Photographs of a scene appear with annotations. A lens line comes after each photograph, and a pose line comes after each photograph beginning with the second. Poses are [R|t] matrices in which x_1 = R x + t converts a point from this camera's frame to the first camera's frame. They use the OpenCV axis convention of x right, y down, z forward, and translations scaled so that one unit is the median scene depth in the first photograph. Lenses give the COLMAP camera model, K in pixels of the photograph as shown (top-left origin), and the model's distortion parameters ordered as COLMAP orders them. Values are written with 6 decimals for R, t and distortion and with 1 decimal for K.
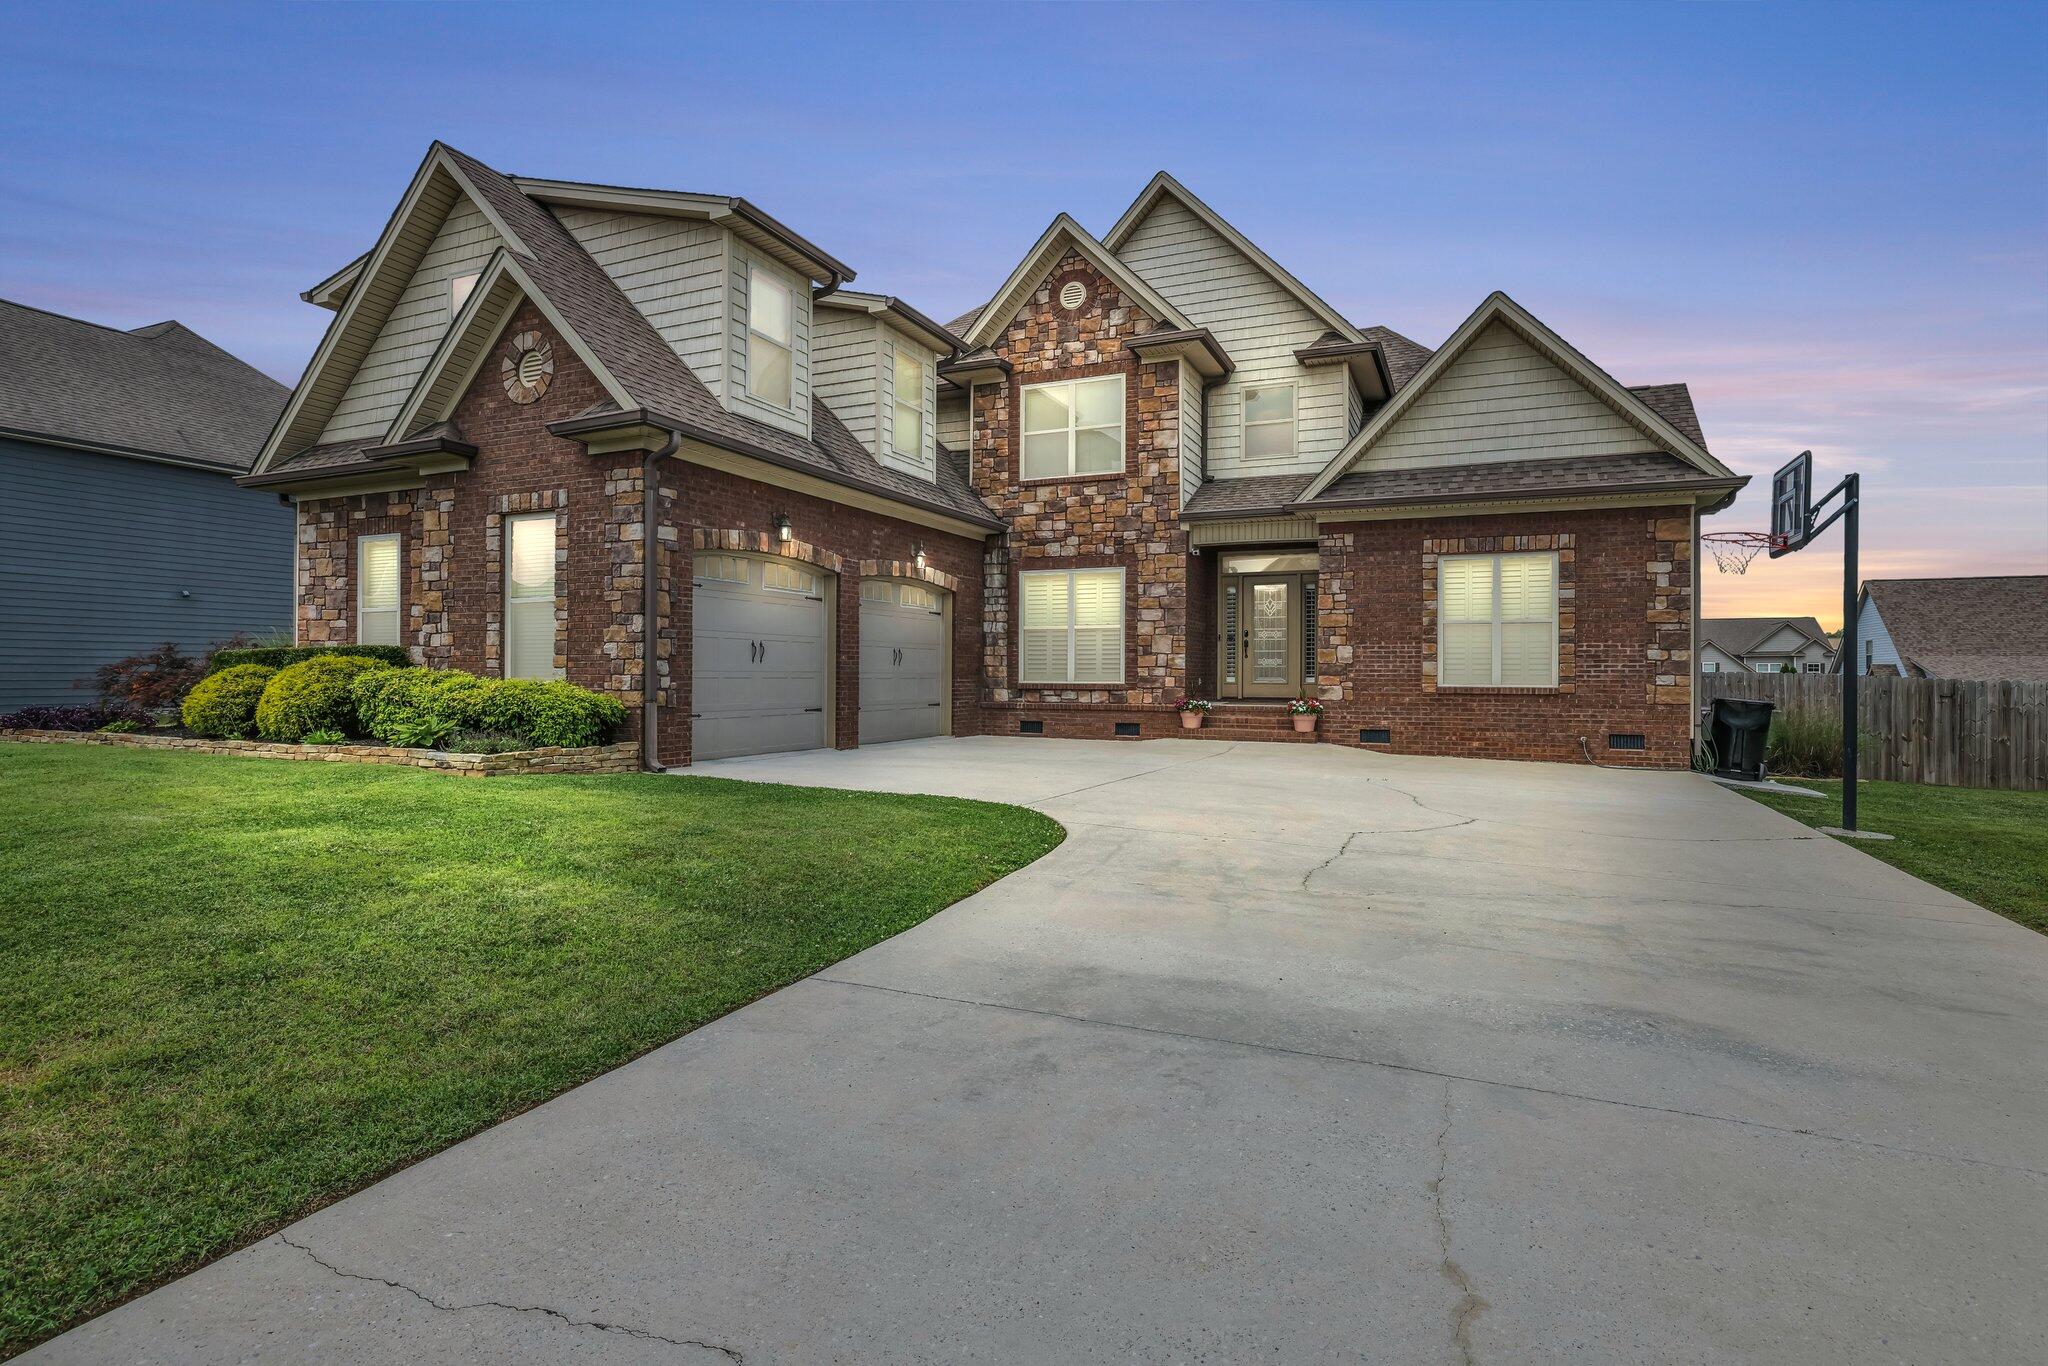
lens RADIAL K [[1019.3, 0, 1025.6], [0, 1019.3, 682.1], [0, 0, 1]] dist [-0.003977, 0.002765]
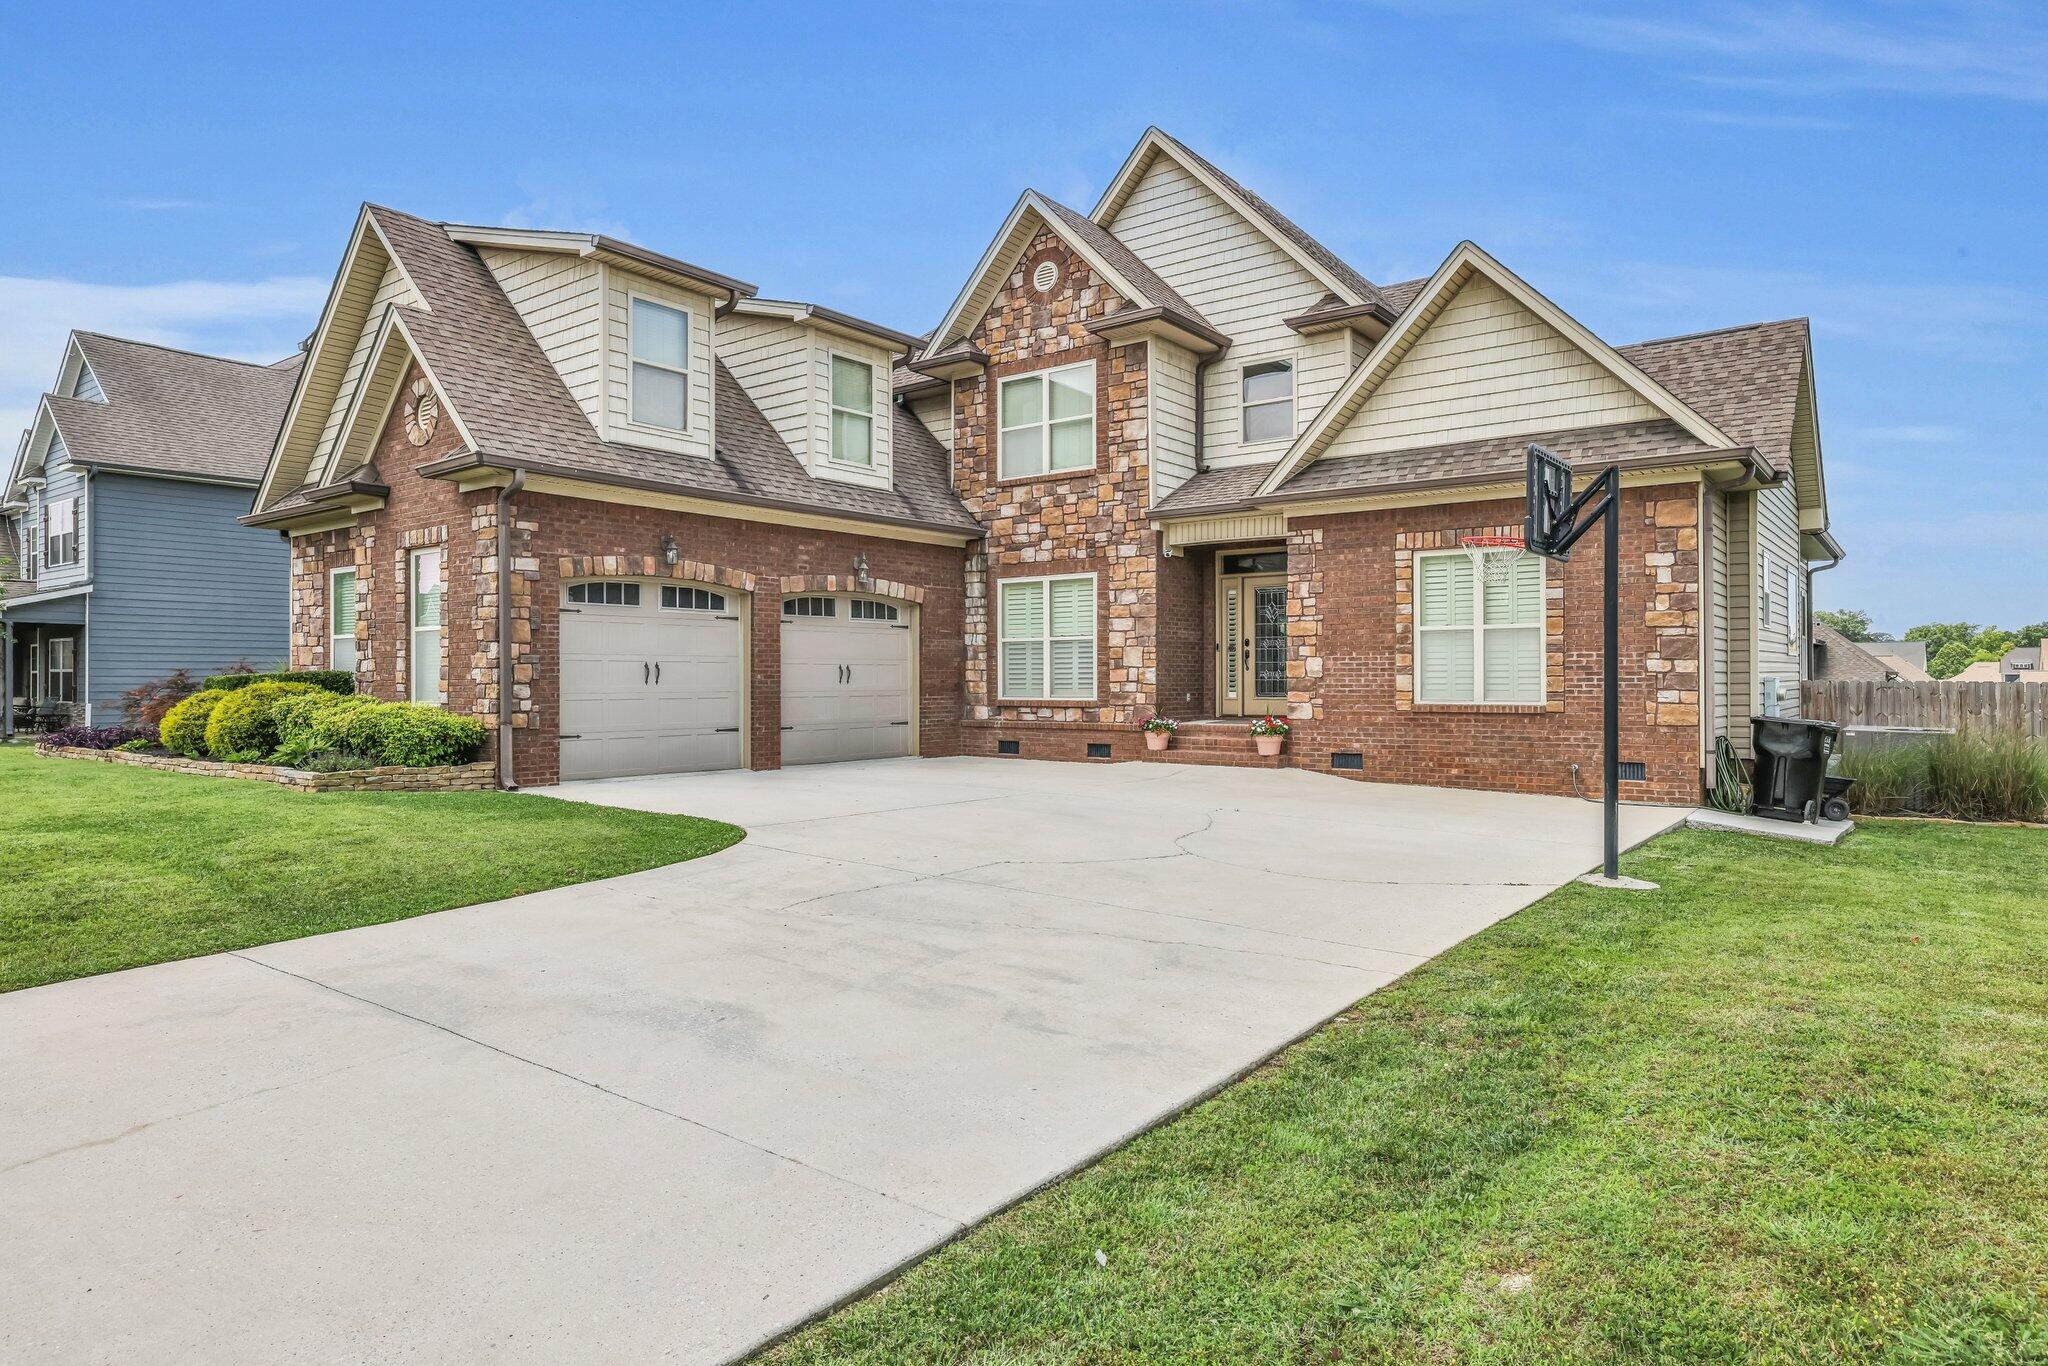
lens RADIAL K [[1205.1, 0, 1022.1], [0, 1205.1, 686.5], [0, 0, 1]] dist [0.019211, -0.002504]
pose [[0.971640, -0.006260, -0.236382, 0.337764], [0.005857, 0.999980, -0.002409, -0.010256], [0.236393, 0.000956, 0.971657, -0.071857]]
